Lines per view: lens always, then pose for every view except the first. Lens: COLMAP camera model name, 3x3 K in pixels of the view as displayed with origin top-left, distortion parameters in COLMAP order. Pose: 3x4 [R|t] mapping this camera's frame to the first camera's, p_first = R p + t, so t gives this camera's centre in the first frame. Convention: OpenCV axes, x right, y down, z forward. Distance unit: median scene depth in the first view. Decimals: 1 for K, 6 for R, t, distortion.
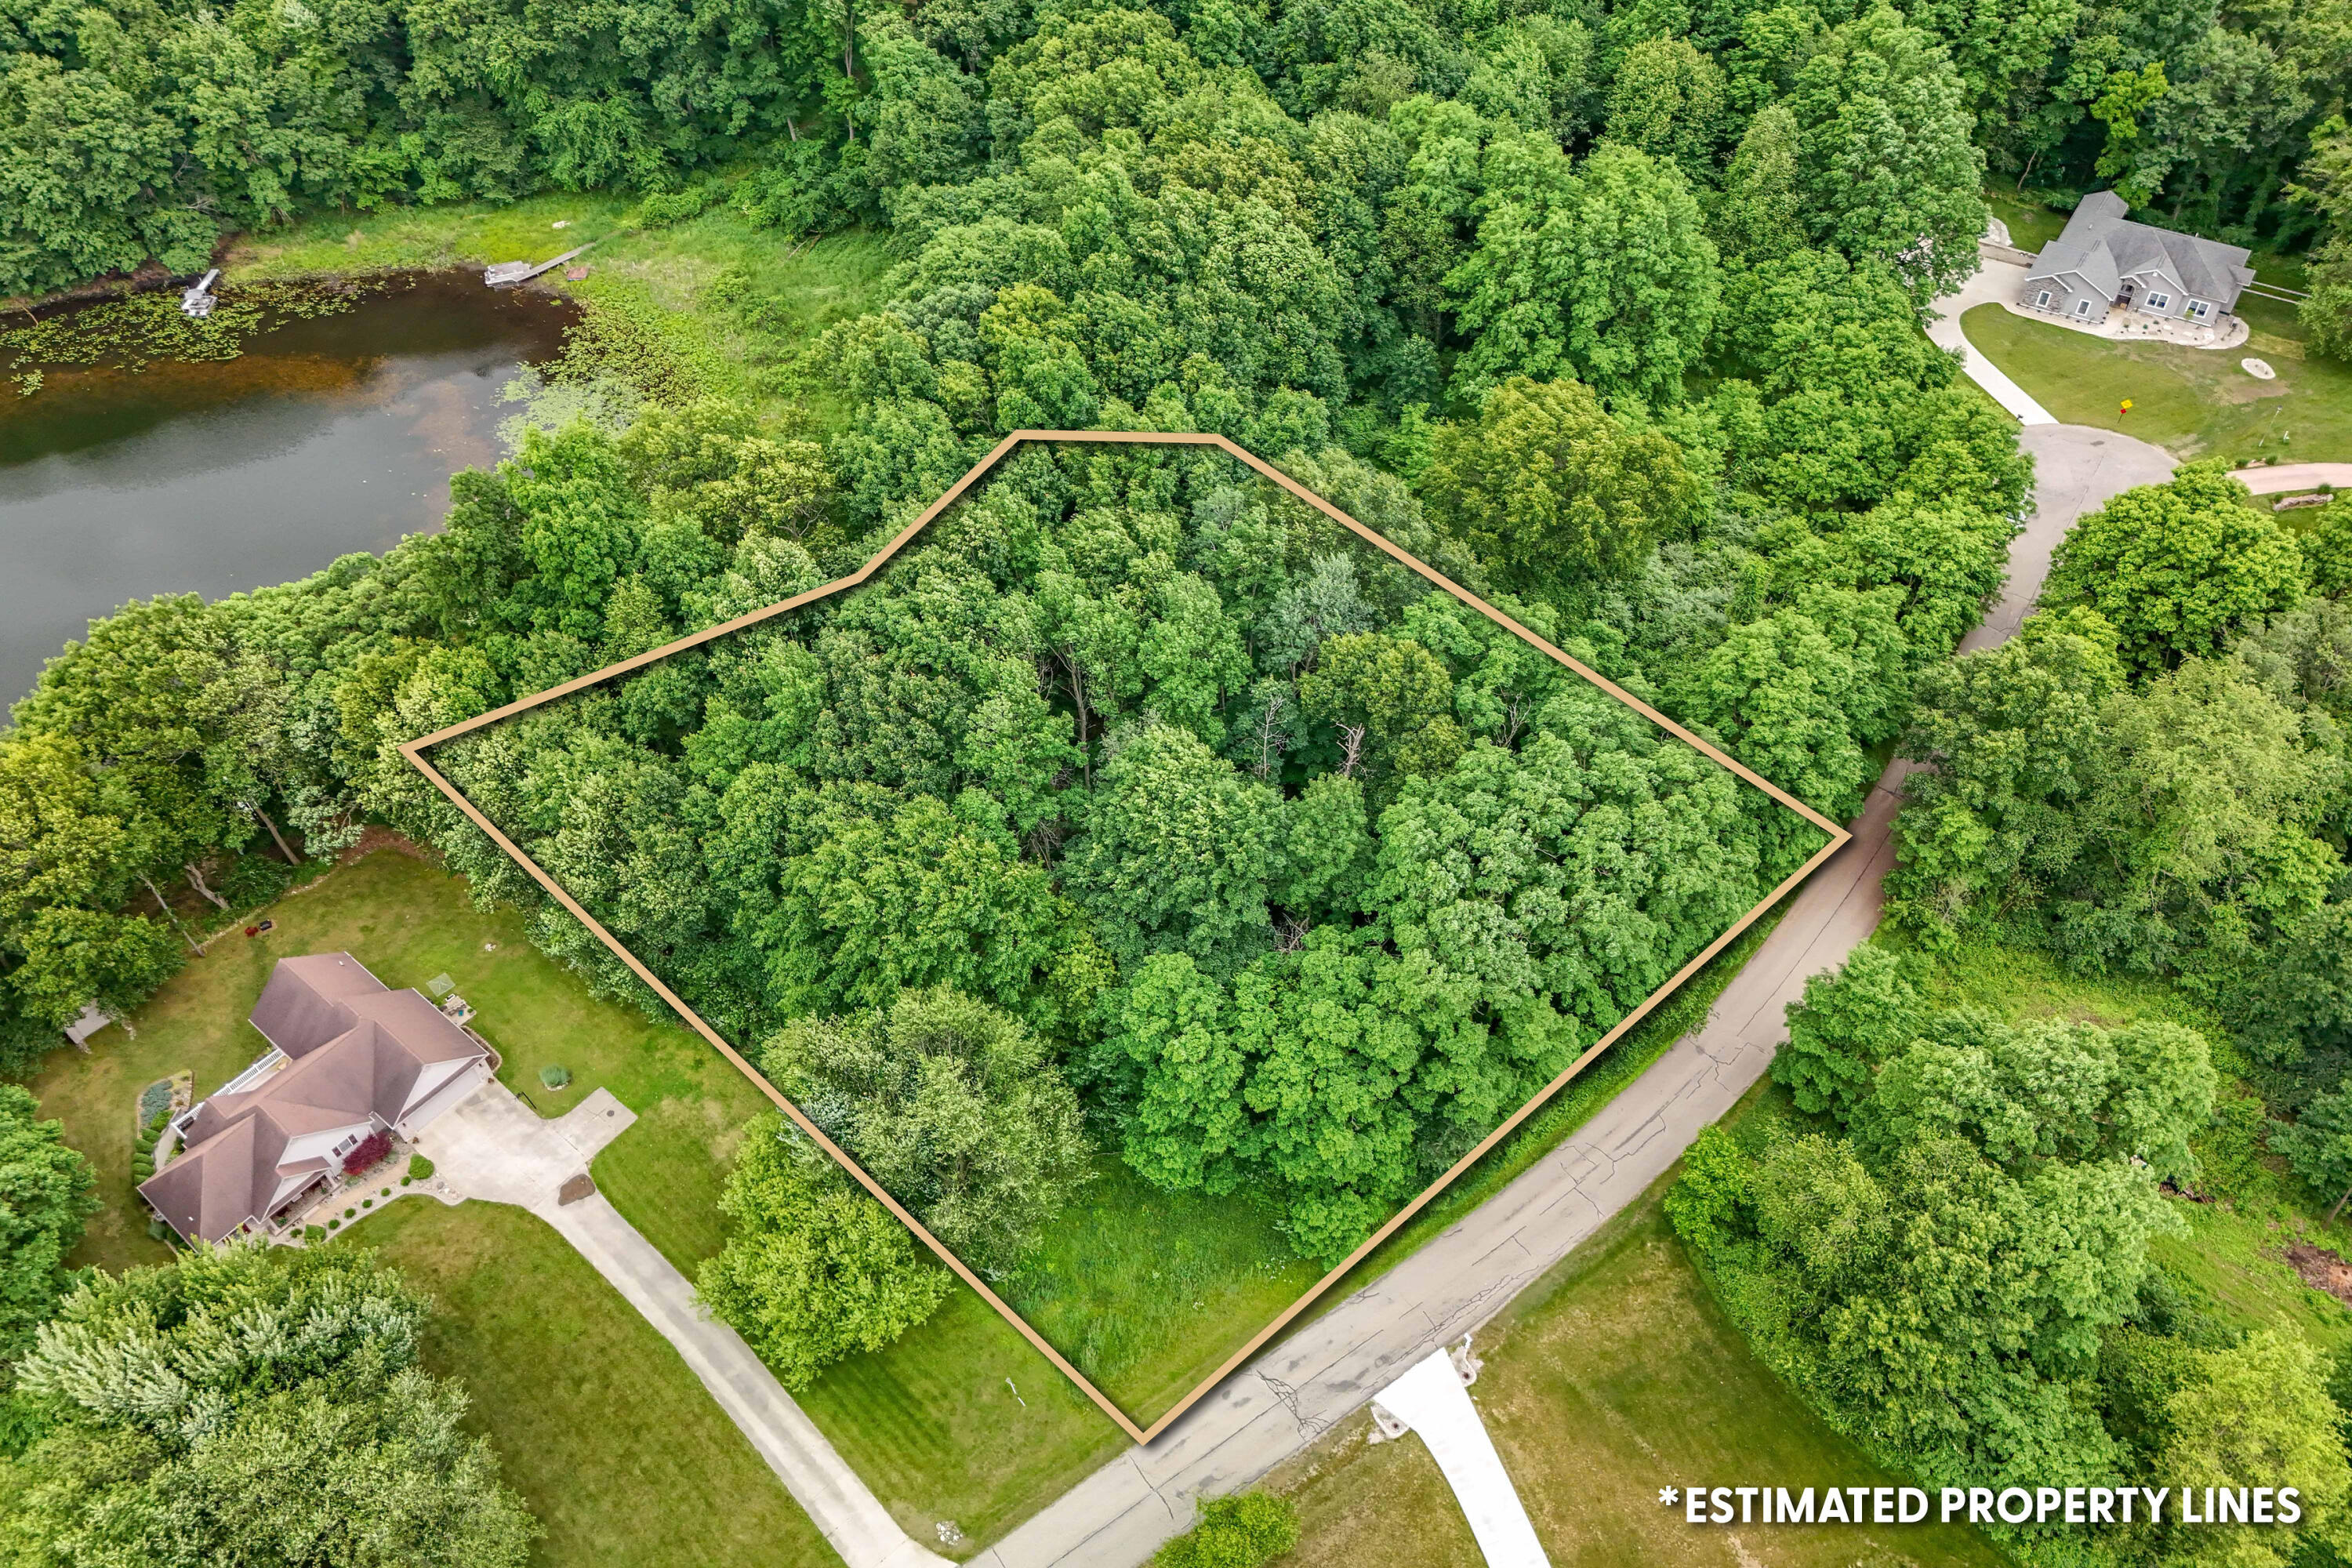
lens RADIAL K [[1769.2, 0, 1184.8], [0, 1769.2, 791.2], [0, 0, 1]] dist [0.062356, -0.038143]
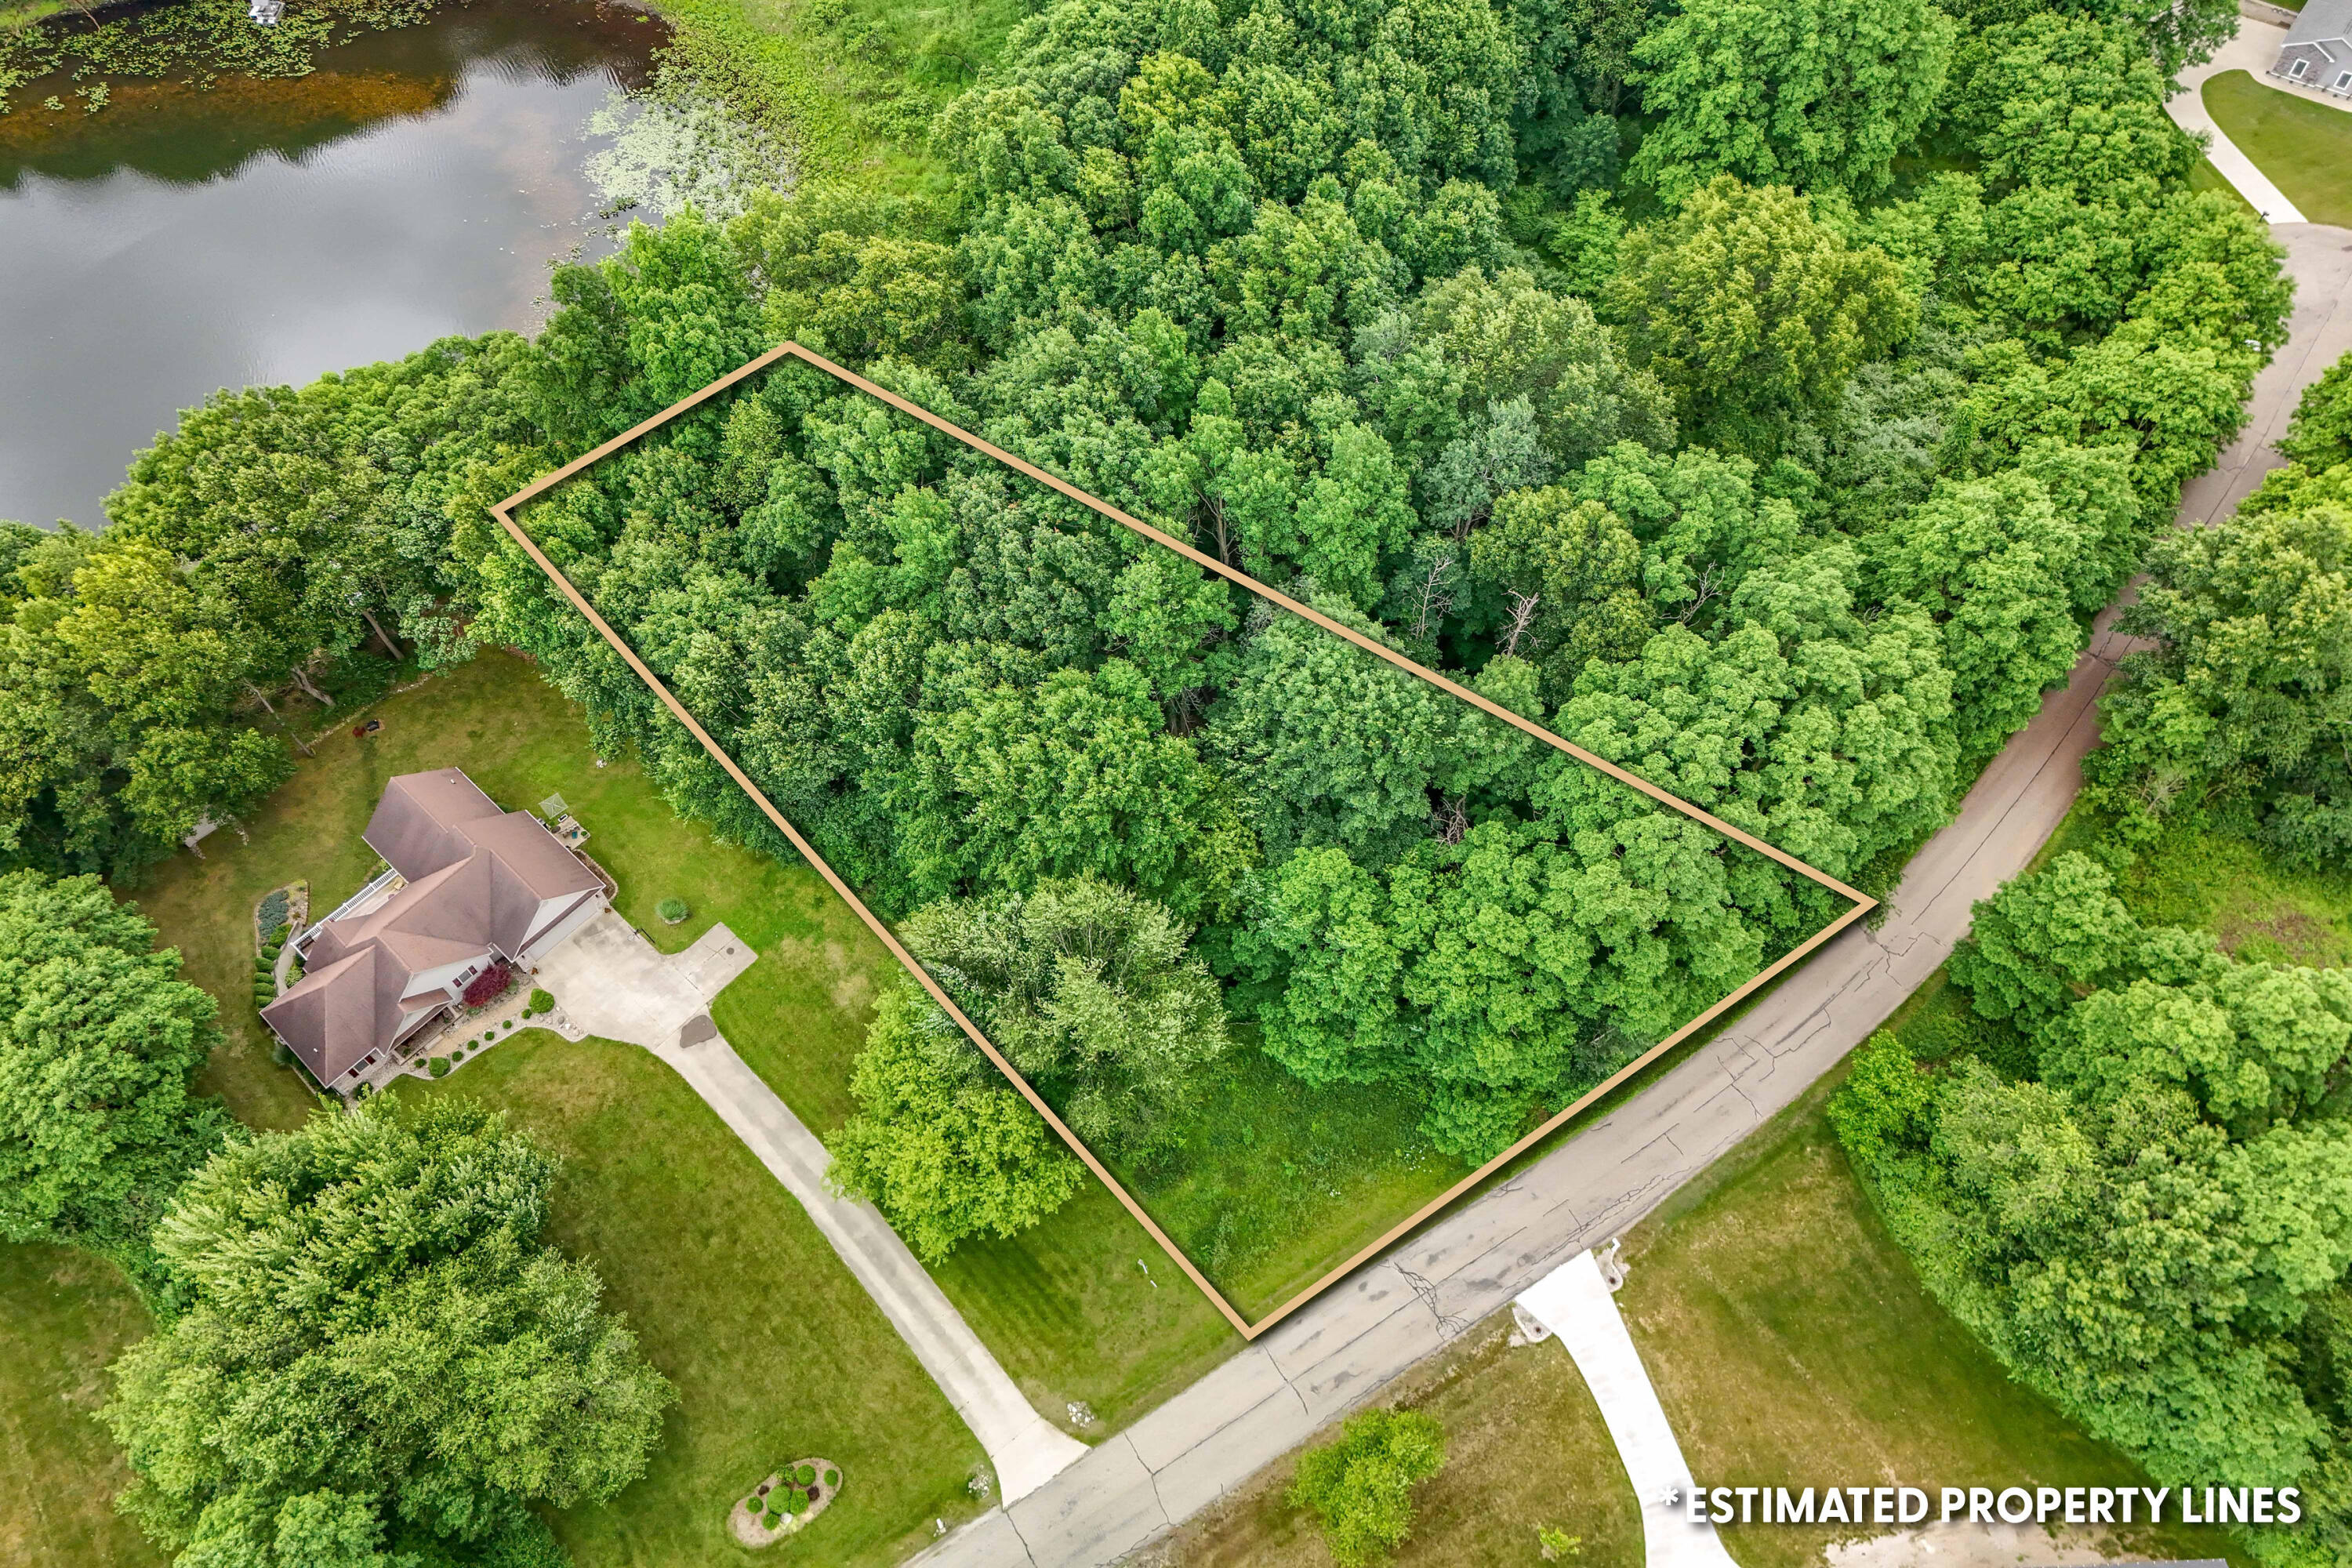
lens RADIAL K [[1752.6, 0, 1178.2], [0, 1752.6, 726.2], [0, 0, 1]] dist [0.064926, -0.045546]
pose [[0.998813, 0.036243, -0.032533, -0.052312], [-0.030986, 0.988257, 0.149629, -0.097092], [0.037574, -0.148443, 0.988207, 0.077589]]
